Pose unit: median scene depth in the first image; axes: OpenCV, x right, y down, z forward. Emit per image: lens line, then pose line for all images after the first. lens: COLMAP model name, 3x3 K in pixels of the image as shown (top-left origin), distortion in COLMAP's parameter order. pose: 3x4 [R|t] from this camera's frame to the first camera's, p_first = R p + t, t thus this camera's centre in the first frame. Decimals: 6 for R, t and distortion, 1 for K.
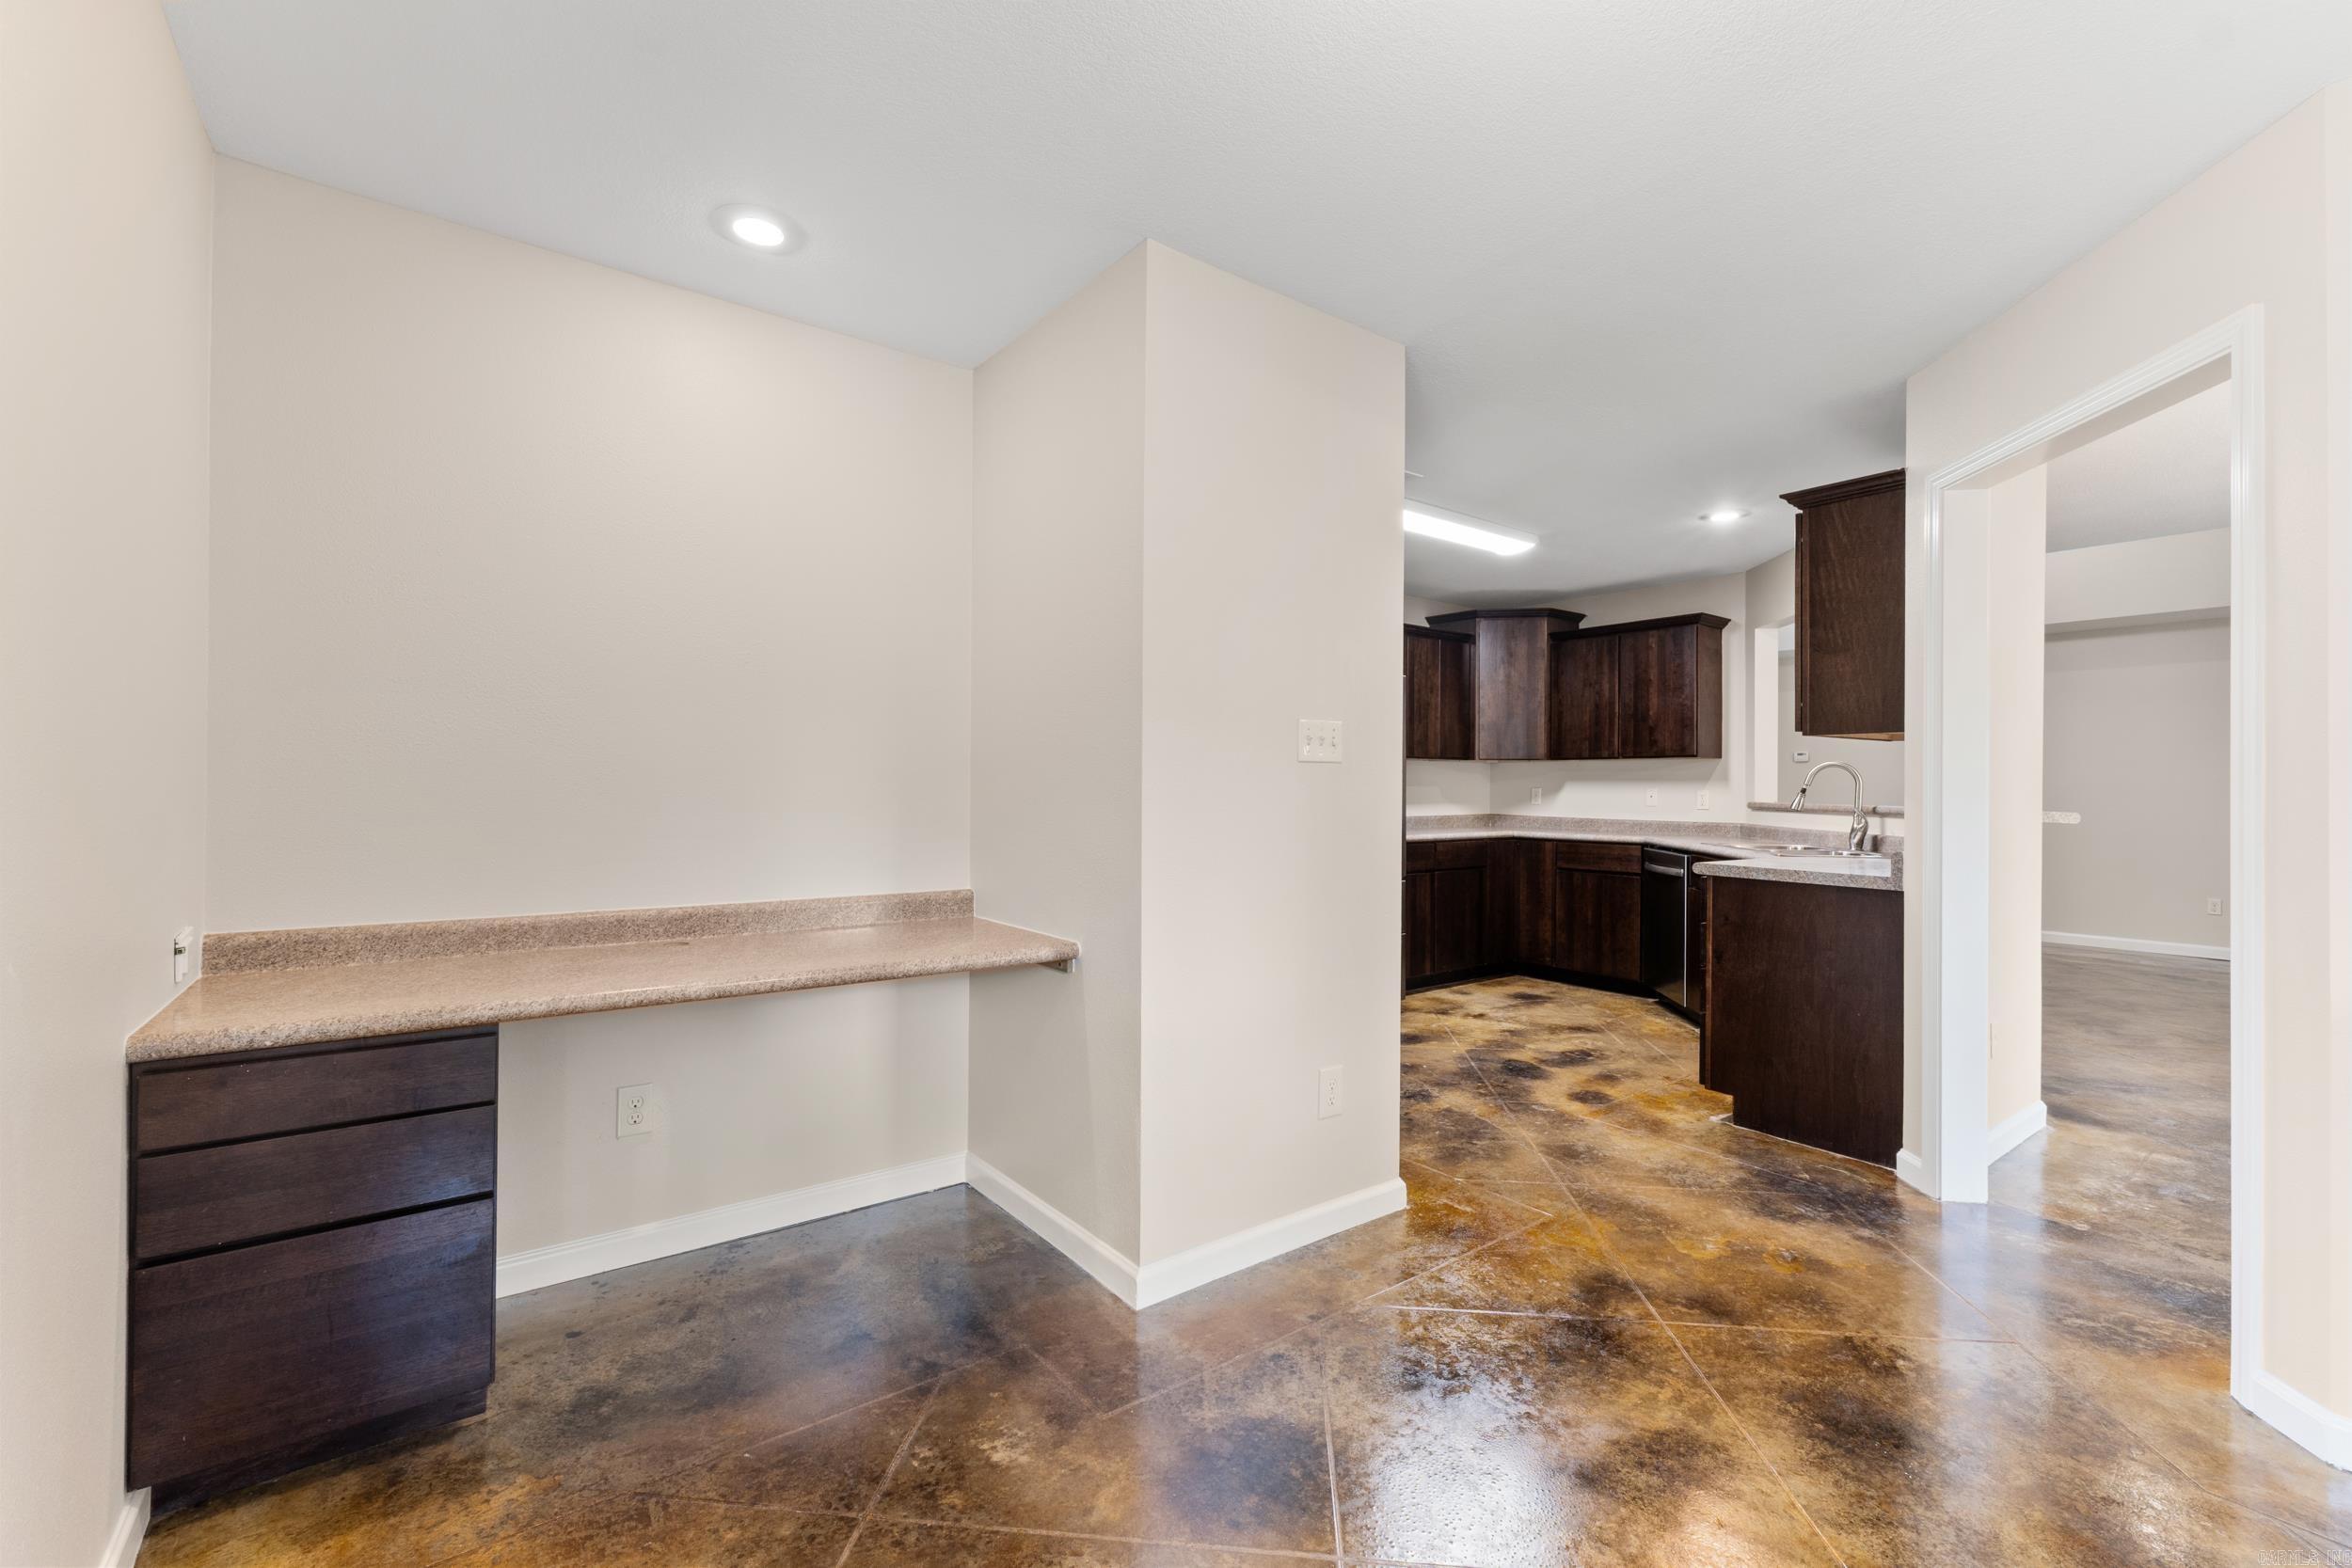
lens RADIAL K [[986.3, 0, 1176.0], [0, 986.3, 784.0], [0, 0, 1]] dist [0.002392, 0.000320]
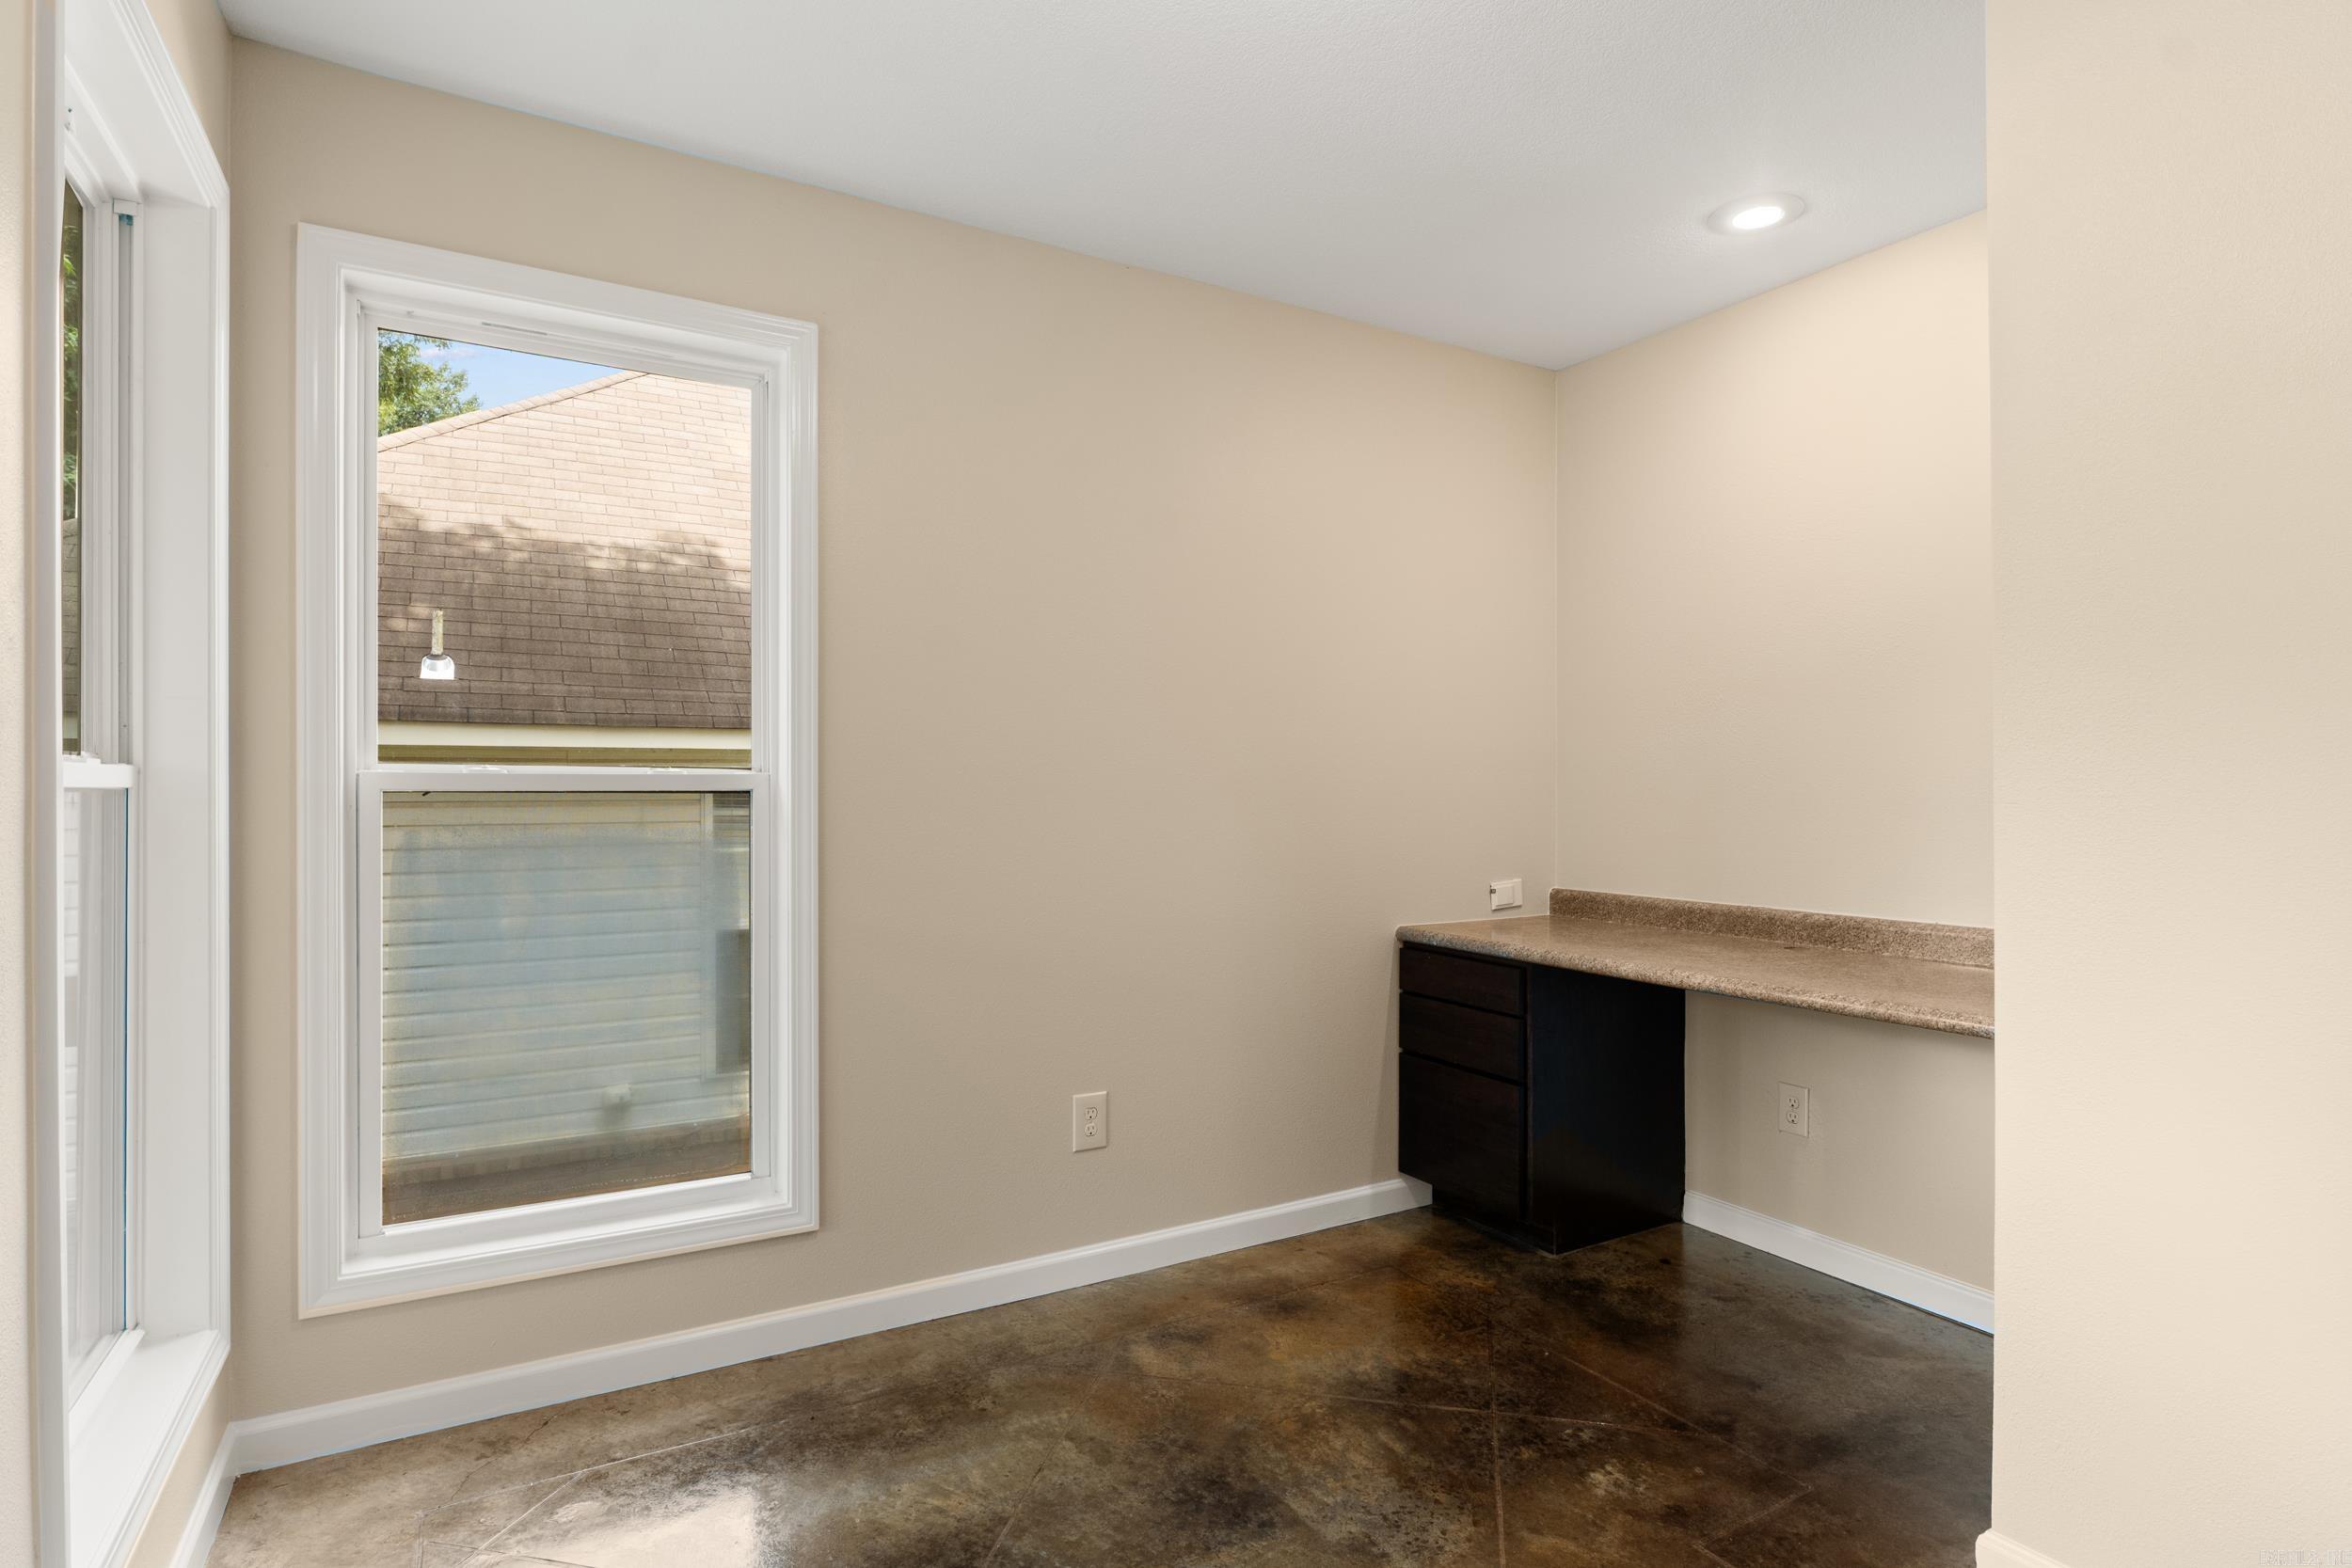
lens RADIAL K [[1194.9, 0, 1176.0], [0, 1194.9, 784.0], [0, 0, 1]] dist [0.002190, 0.000282]
pose [[-0.122873, -0.009224, -0.992379, 0.912557], [0.009088, 0.999904, -0.010419, 0.005161], [0.992381, -0.010299, -0.122778, 0.642764]]
